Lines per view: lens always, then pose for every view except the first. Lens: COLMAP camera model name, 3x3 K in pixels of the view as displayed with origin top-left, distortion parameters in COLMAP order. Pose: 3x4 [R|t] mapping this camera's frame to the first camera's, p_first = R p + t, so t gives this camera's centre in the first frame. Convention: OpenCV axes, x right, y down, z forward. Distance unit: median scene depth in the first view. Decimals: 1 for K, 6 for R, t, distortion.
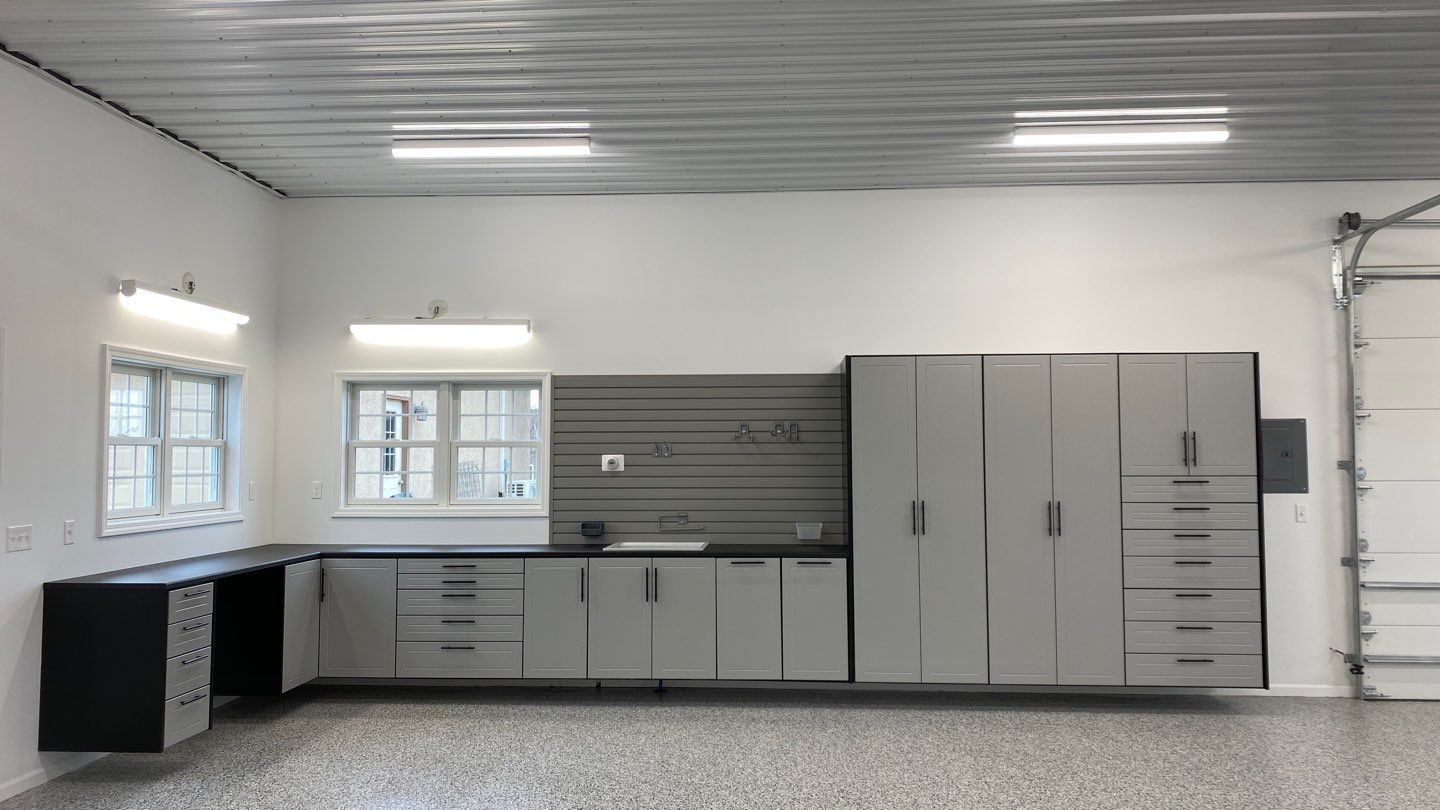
lens RADIAL K [[1080.6, 0, 719.3], [0, 1080.6, 398.7], [0, 0, 1]] dist [0.053779, -0.072226]
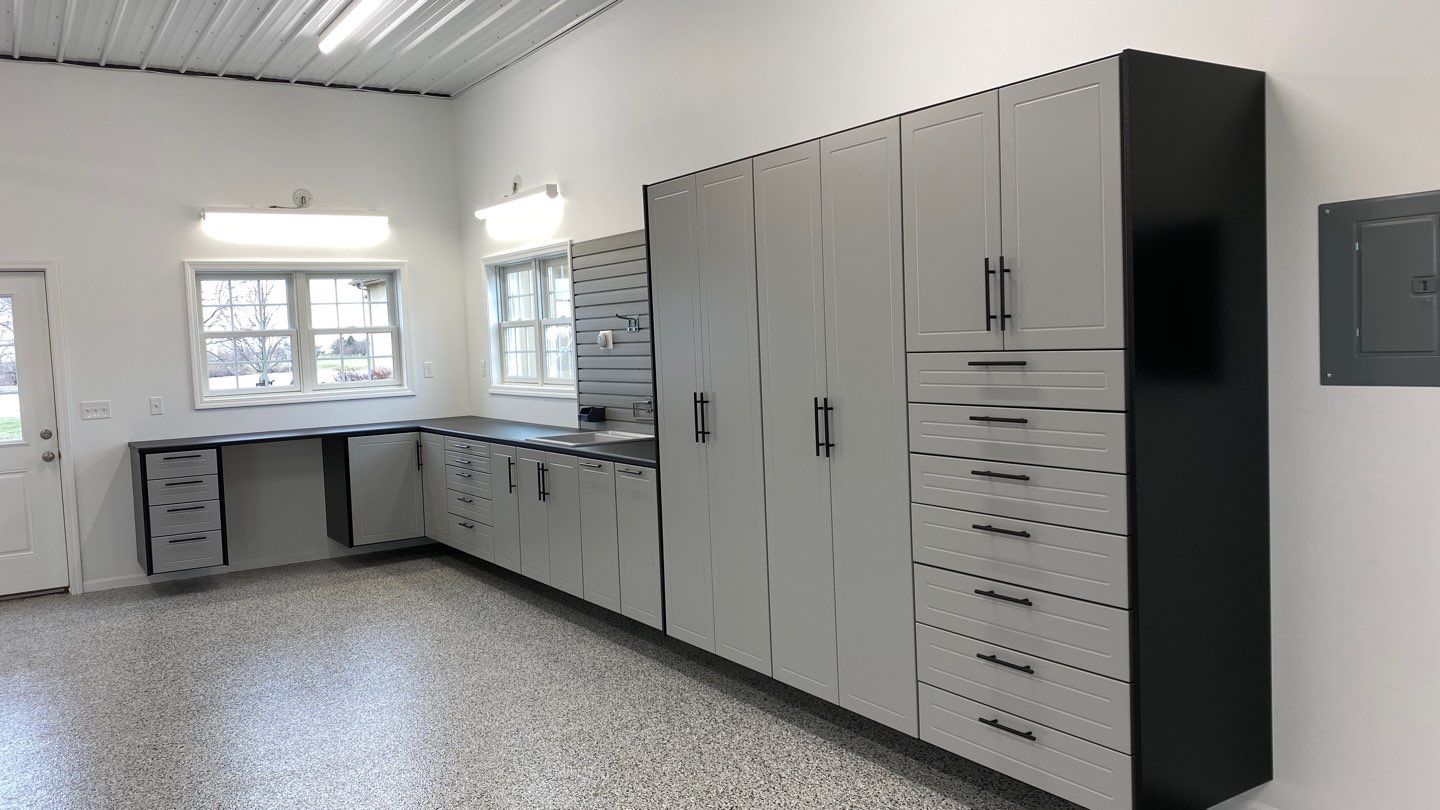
lens RADIAL K [[1089.5, 0, 720.0], [0, 1089.5, 405.0], [0, 0, 1]] dist [0.053938, -0.068038]
pose [[0.598602, 0.029502, -0.800503, 0.703163], [0.081359, 0.991915, 0.097395, 0.035857], [0.796905, -0.123429, 0.591361, 0.585909]]
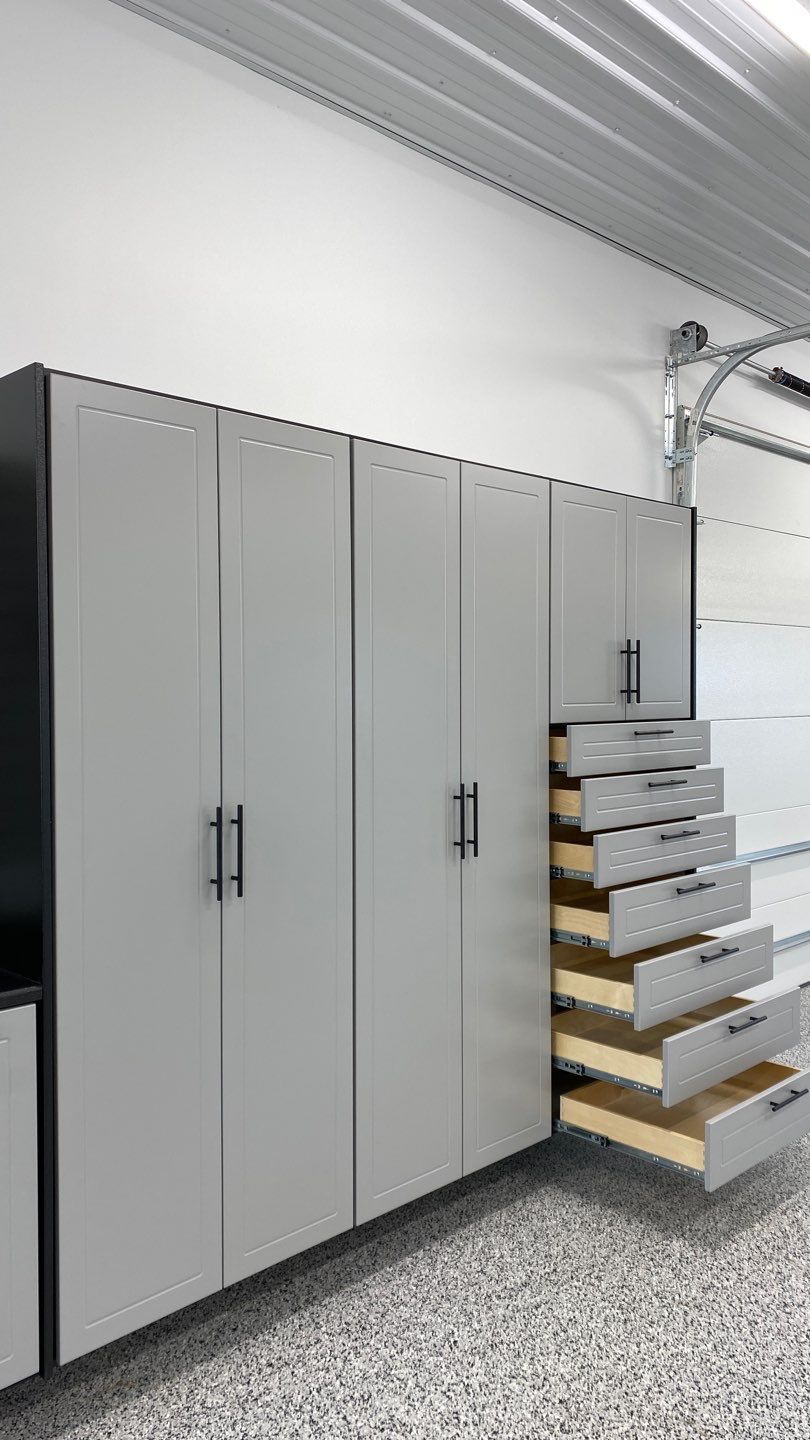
lens RADIAL K [[1114.0, 0, 412.1], [0, 1114.0, 704.5], [0, 0, 1]] dist [0.061009, -0.059992]
pose [[0.659659, -0.010411, 0.751493, -0.058634], [-0.039197, 0.998067, 0.048234, 0.037836], [-0.750542, -0.061275, 0.657976, 0.676449]]
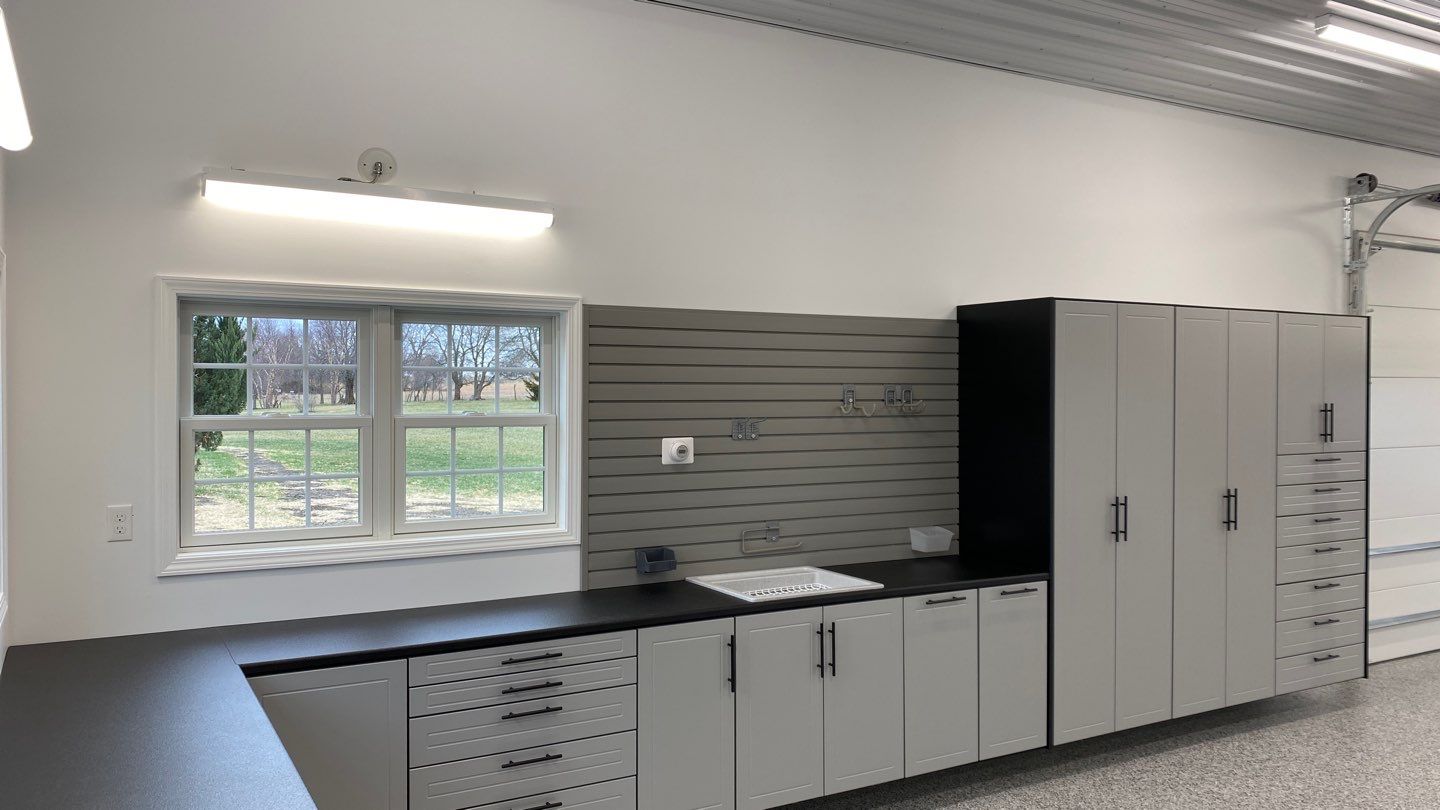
lens RADIAL K [[1089.5, 0, 720.0], [0, 1089.5, 405.0], [0, 0, 1]] dist [0.053938, -0.068038]
pose [[0.833106, -0.005204, 0.553089, -0.452235], [-0.032557, 0.997761, 0.058428, -0.004361], [-0.552154, -0.066683, 0.831071, 0.501594]]
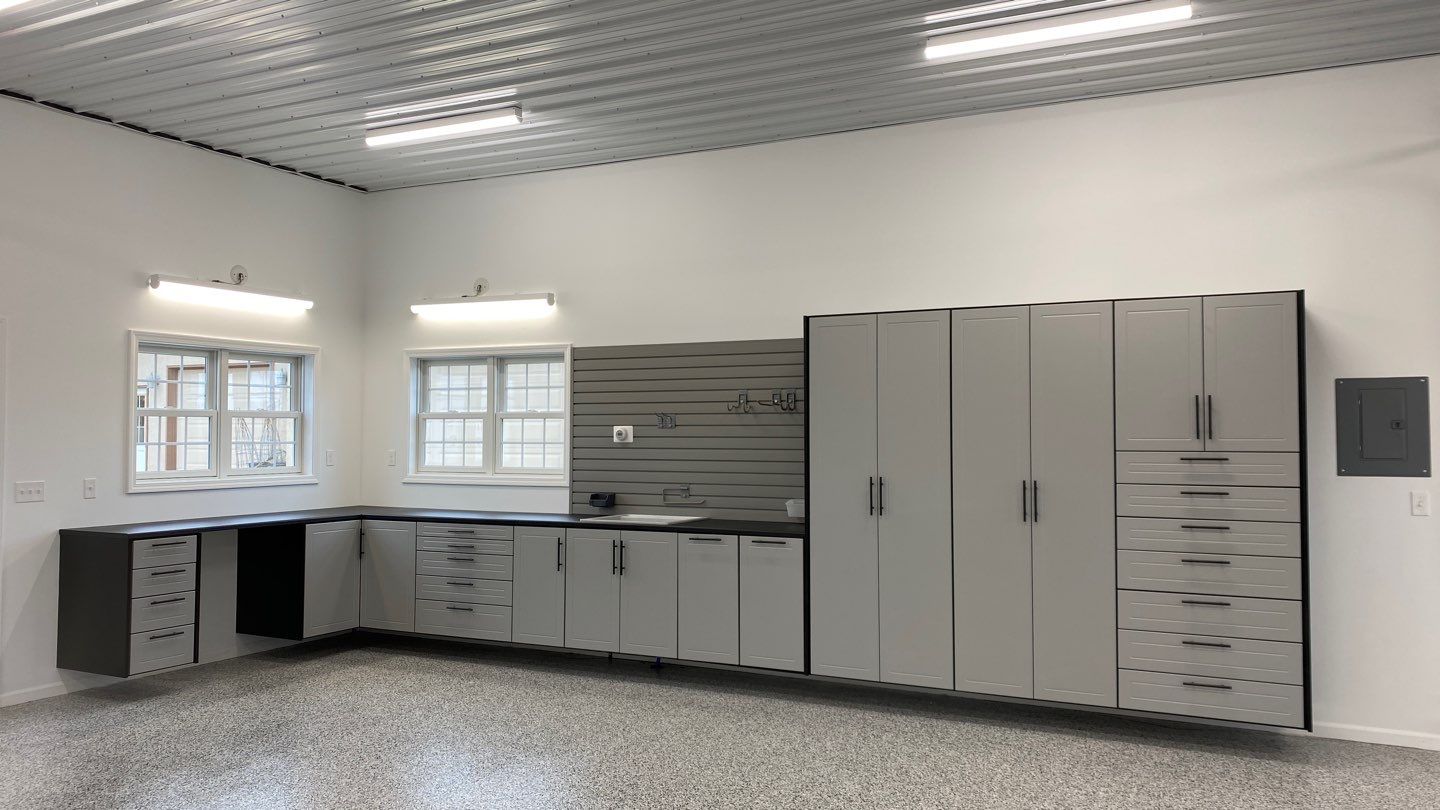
lens RADIAL K [[1079.6, 0, 723.5], [0, 1079.6, 400.0], [0, 0, 1]] dist [0.052548, -0.069937]
pose [[0.921173, -0.009010, -0.389049, 0.396462], [0.017794, 0.999662, 0.018980, 0.011803], [0.388747, -0.024407, 0.921021, 0.133685]]
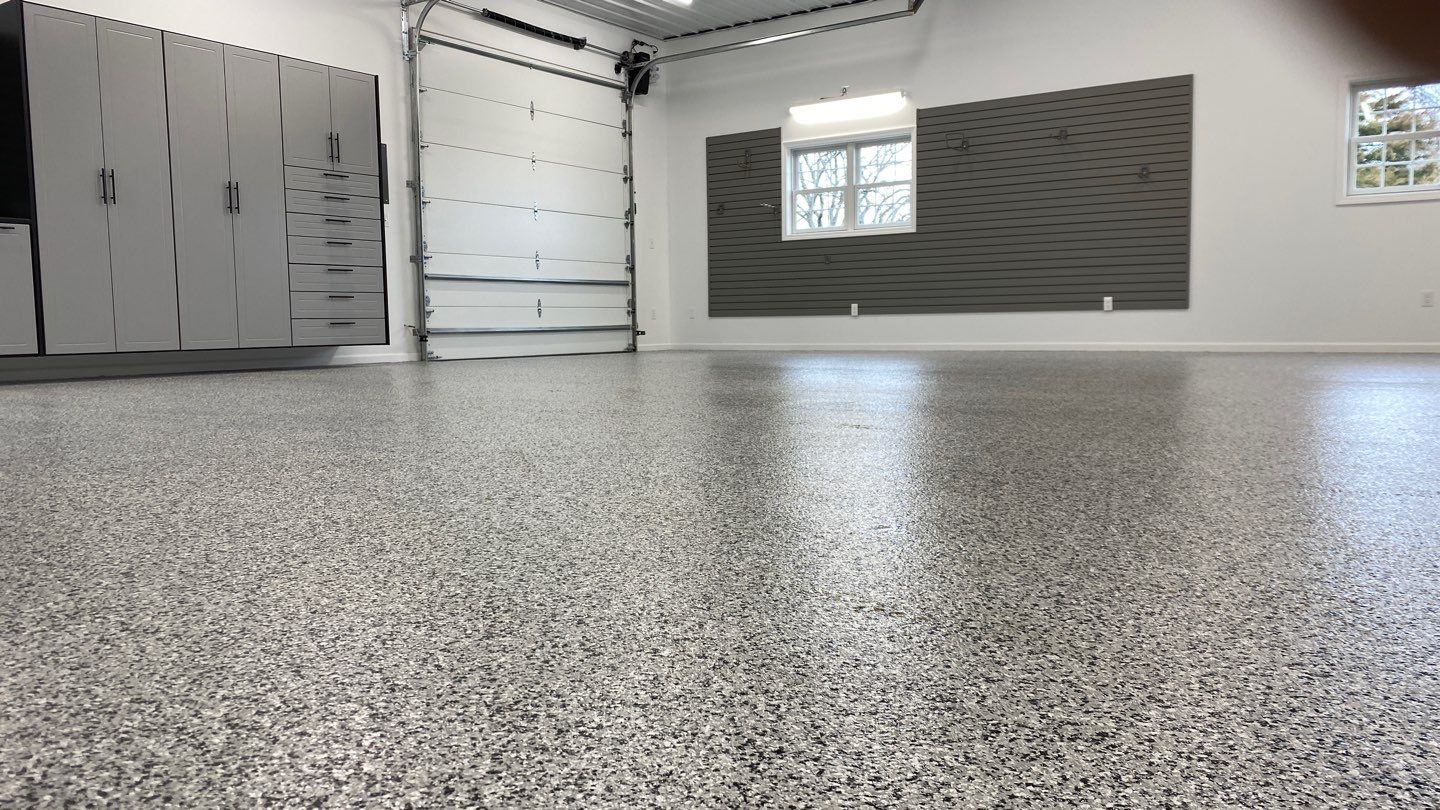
lens RADIAL K [[1114.7, 0, 741.7], [0, 1114.7, 417.0], [0, 0, 1]] dist [0.058886, -0.086004]
pose [[0.499133, -0.079895, 0.862834, -0.412171], [-0.034893, 0.993080, 0.112140, 0.175987], [-0.865823, -0.086080, 0.492891, -0.021874]]
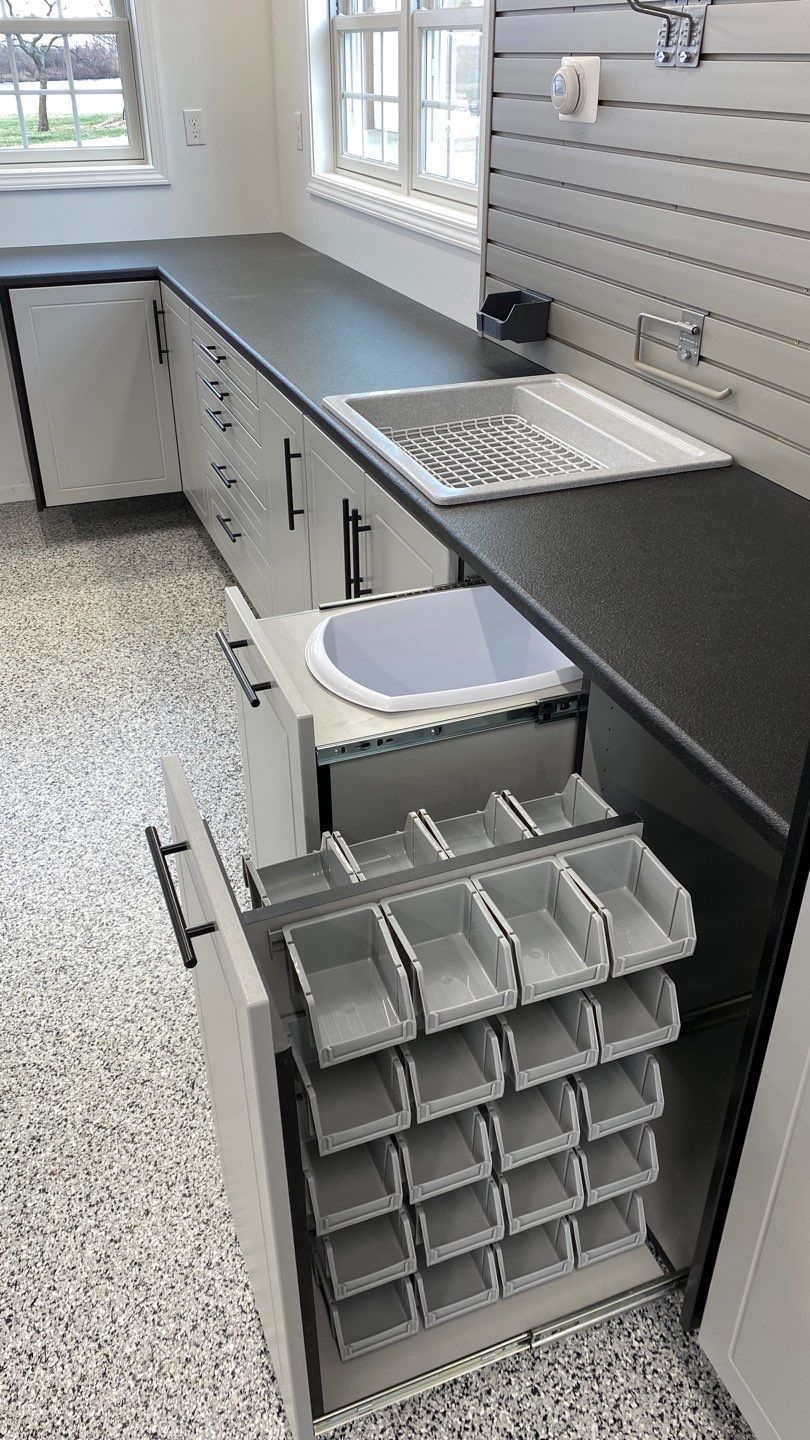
lens RADIAL K [[1089.5, 0, 405.0], [0, 1089.5, 720.0], [0, 0, 1]] dist [0.053938, -0.068038]
pose [[0.413171, 0.474084, -0.777518, 0.201373], [0.047680, 0.841369, 0.538353, 0.043546], [0.909404, -0.259504, 0.325025, 0.875426]]
